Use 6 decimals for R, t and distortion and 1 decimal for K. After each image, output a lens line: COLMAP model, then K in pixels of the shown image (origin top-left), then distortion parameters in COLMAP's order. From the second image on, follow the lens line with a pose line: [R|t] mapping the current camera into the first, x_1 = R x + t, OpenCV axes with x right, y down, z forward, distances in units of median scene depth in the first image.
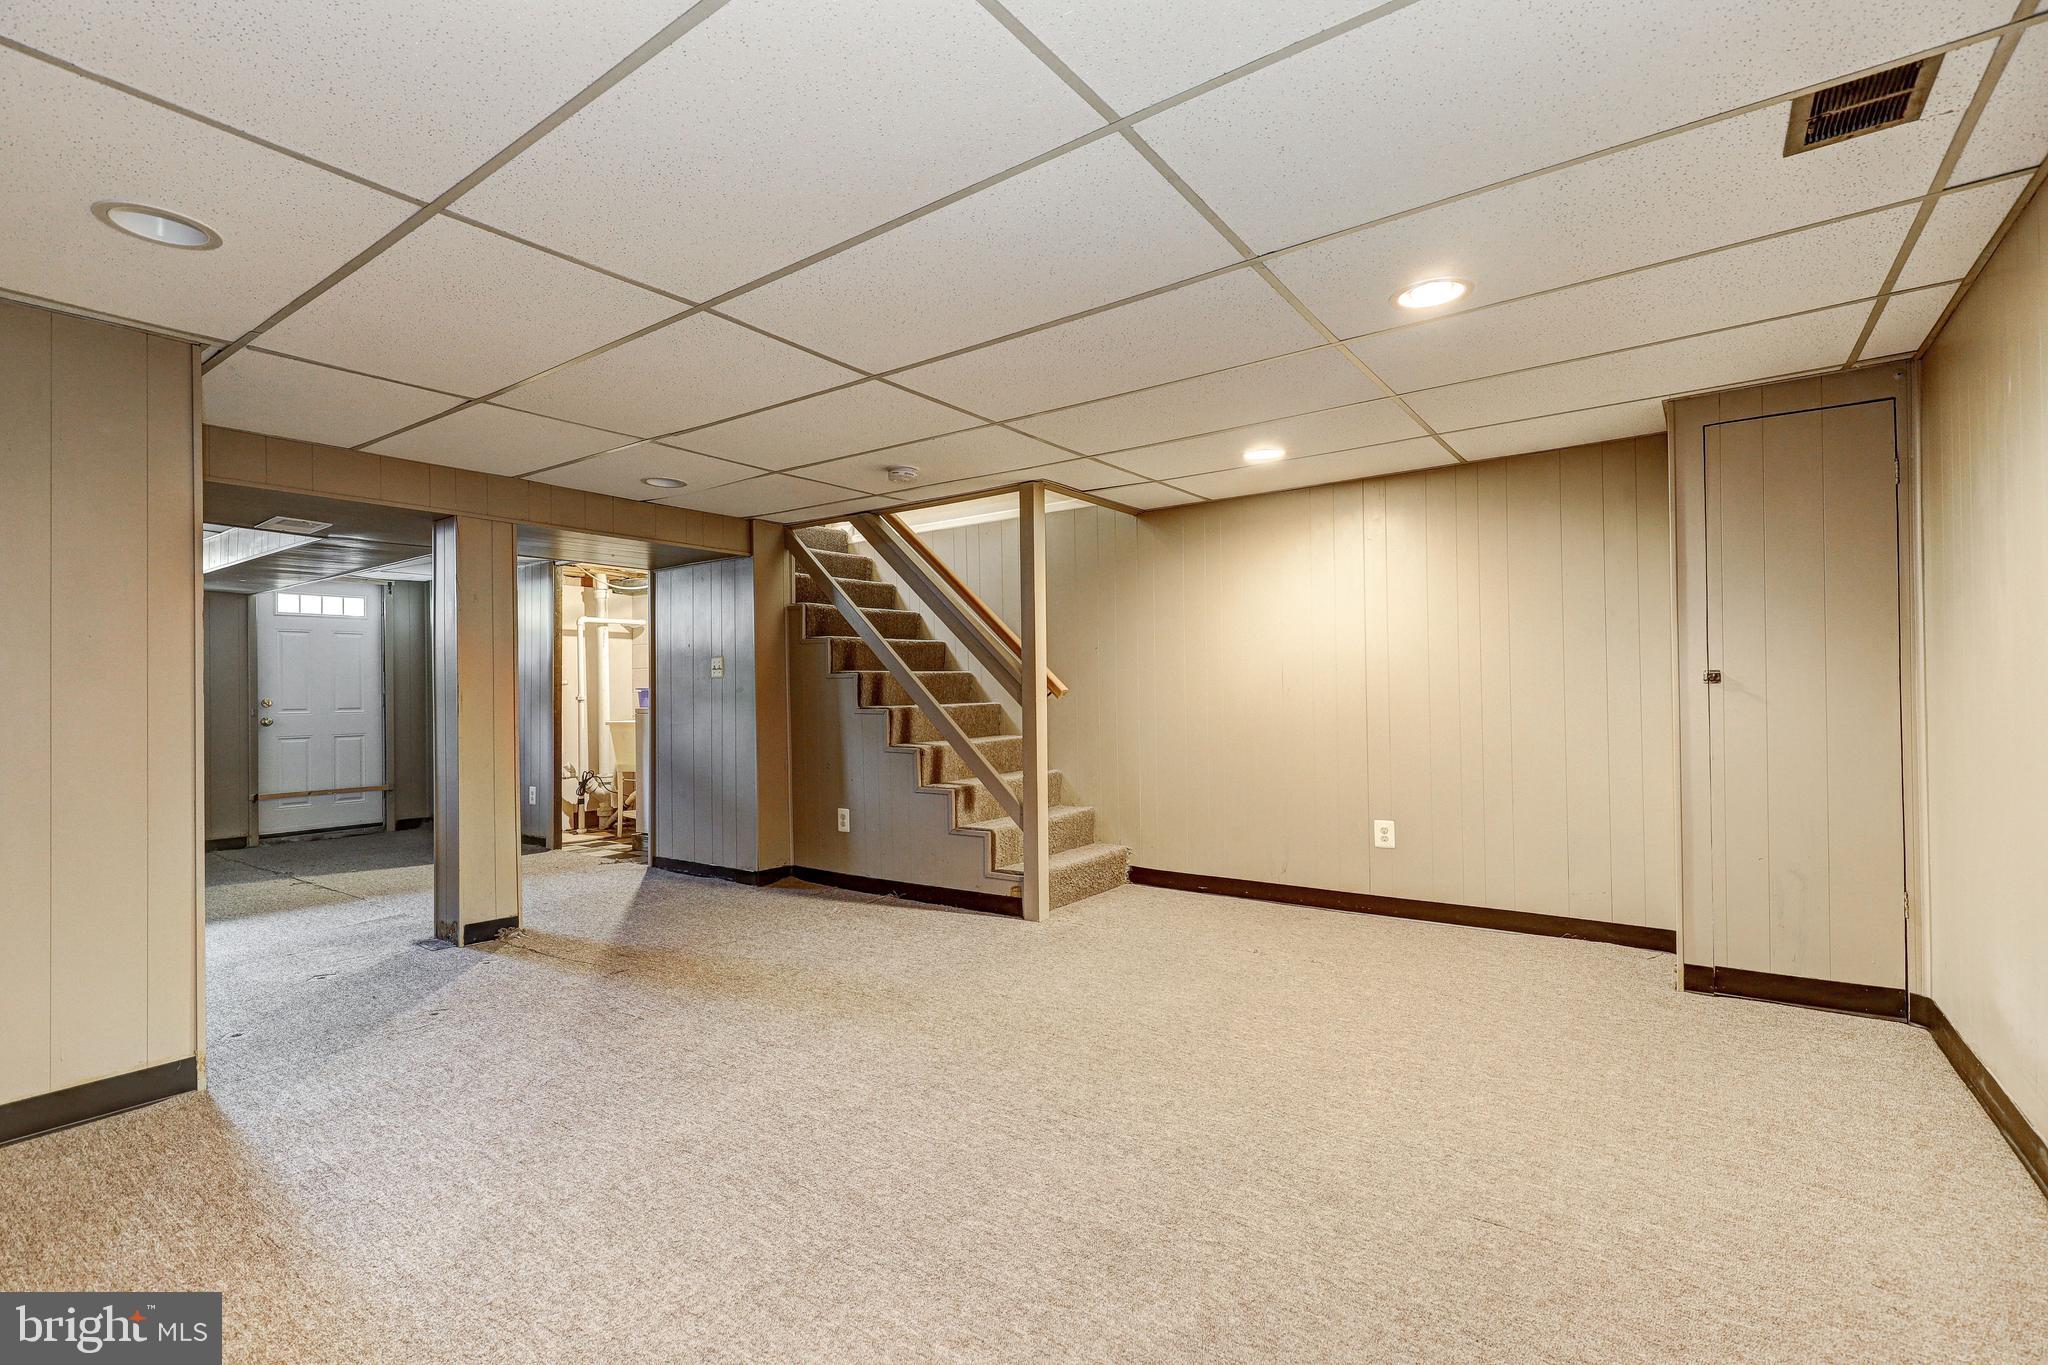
lens RADIAL K [[921.7, 0, 1031.4], [0, 921.7, 684.1], [0, 0, 1]] dist [-0.000036, 0.000284]
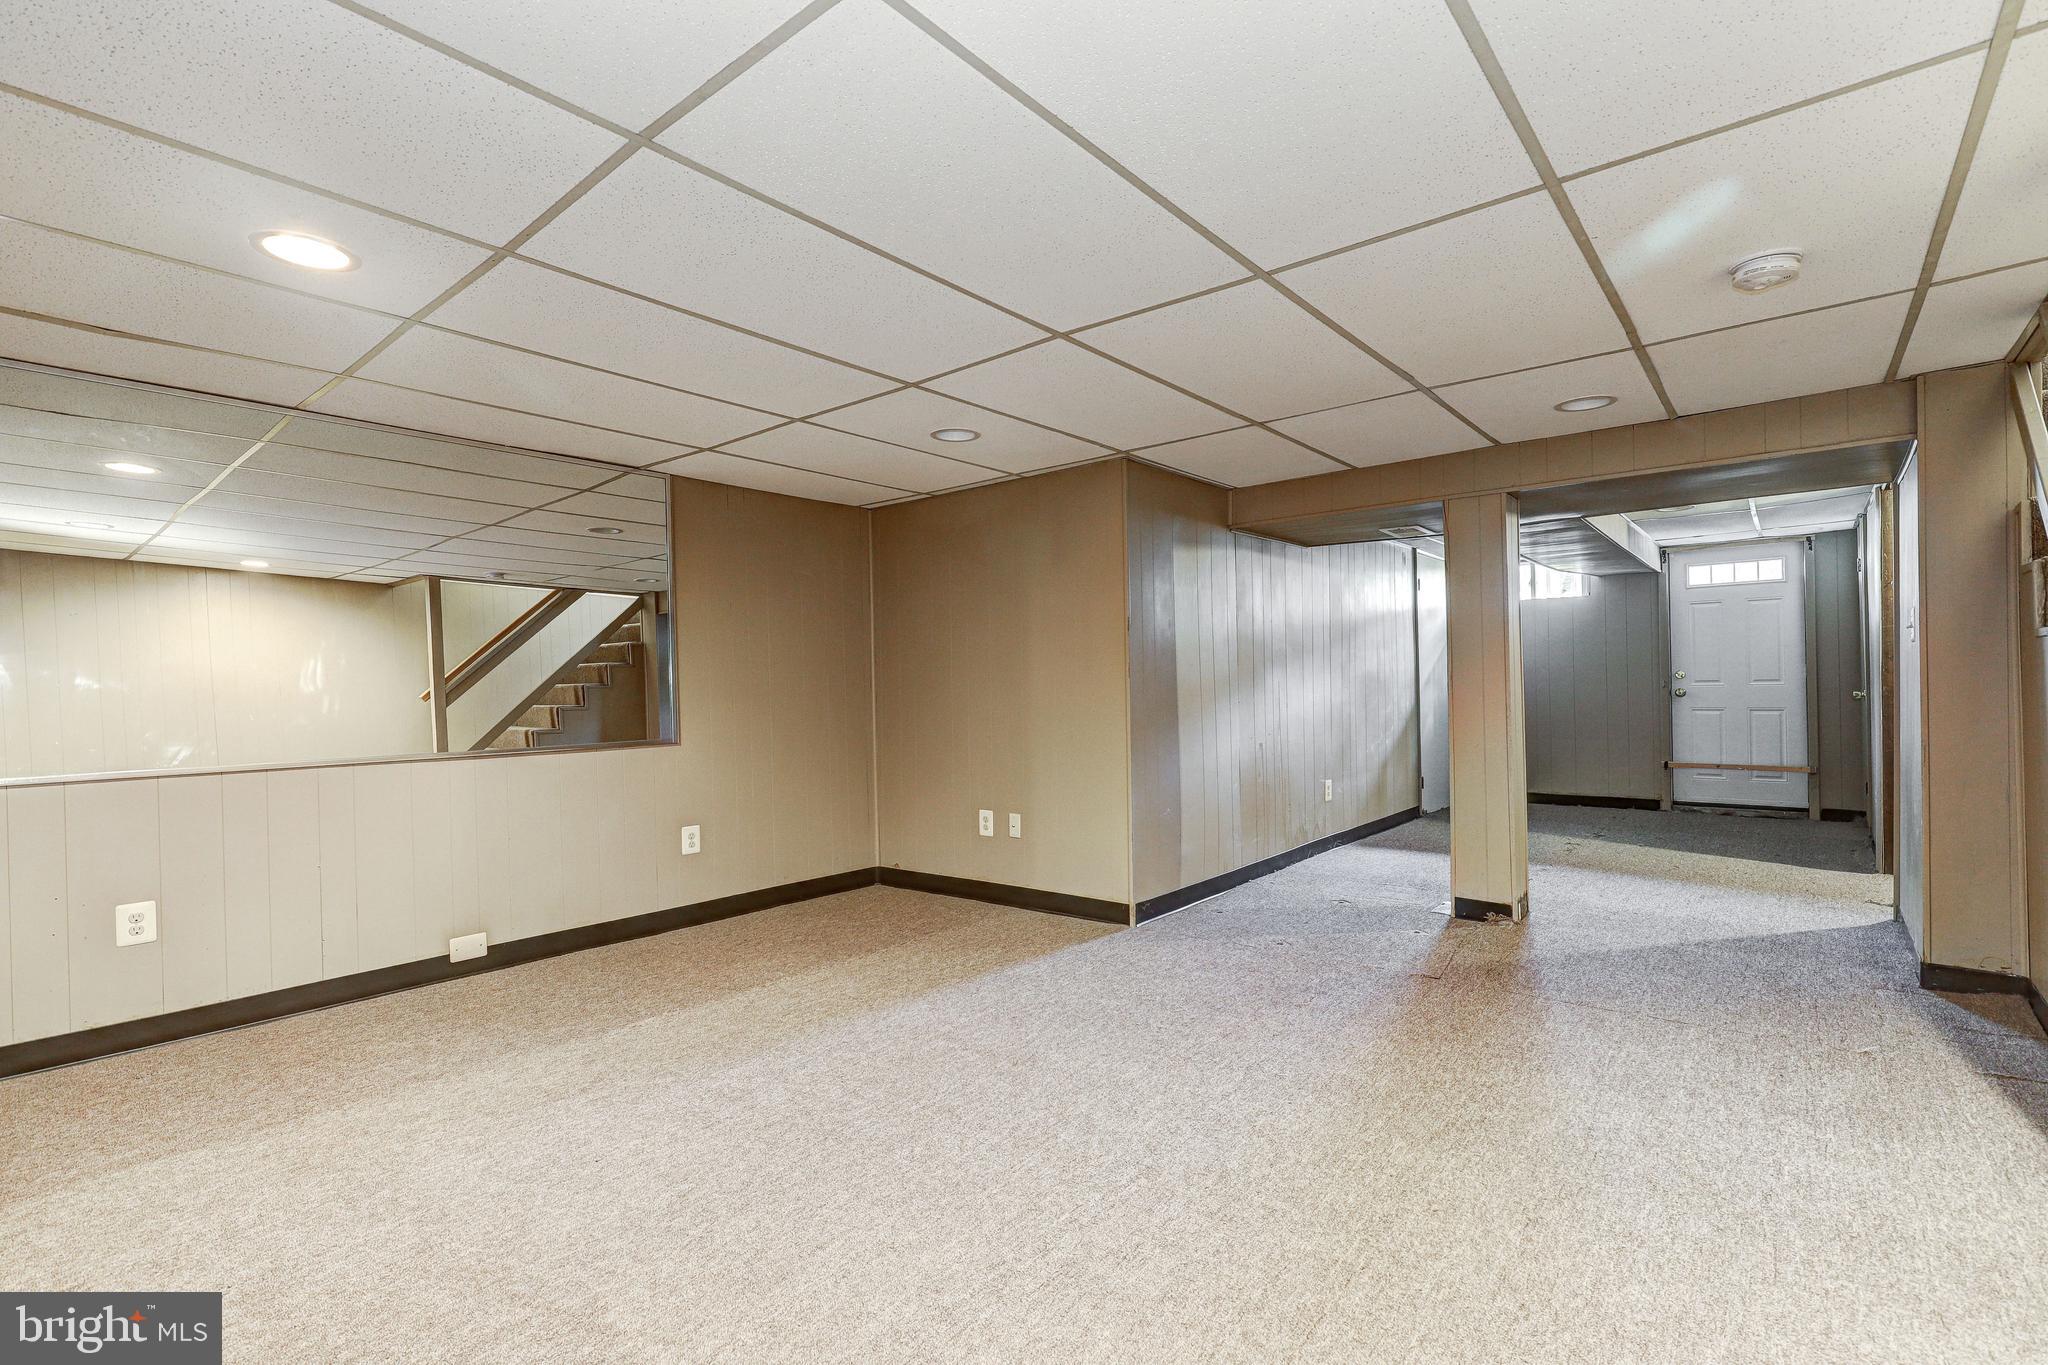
lens RADIAL K [[921.7, 0, 1031.4], [0, 921.7, 684.1], [0, 0, 1]] dist [-0.000036, 0.000284]
pose [[-0.067906, 0.012987, -0.997607, 0.249783], [0.026797, 0.999578, 0.011189, 0.000220], [0.997332, -0.025973, -0.068225, 0.343619]]
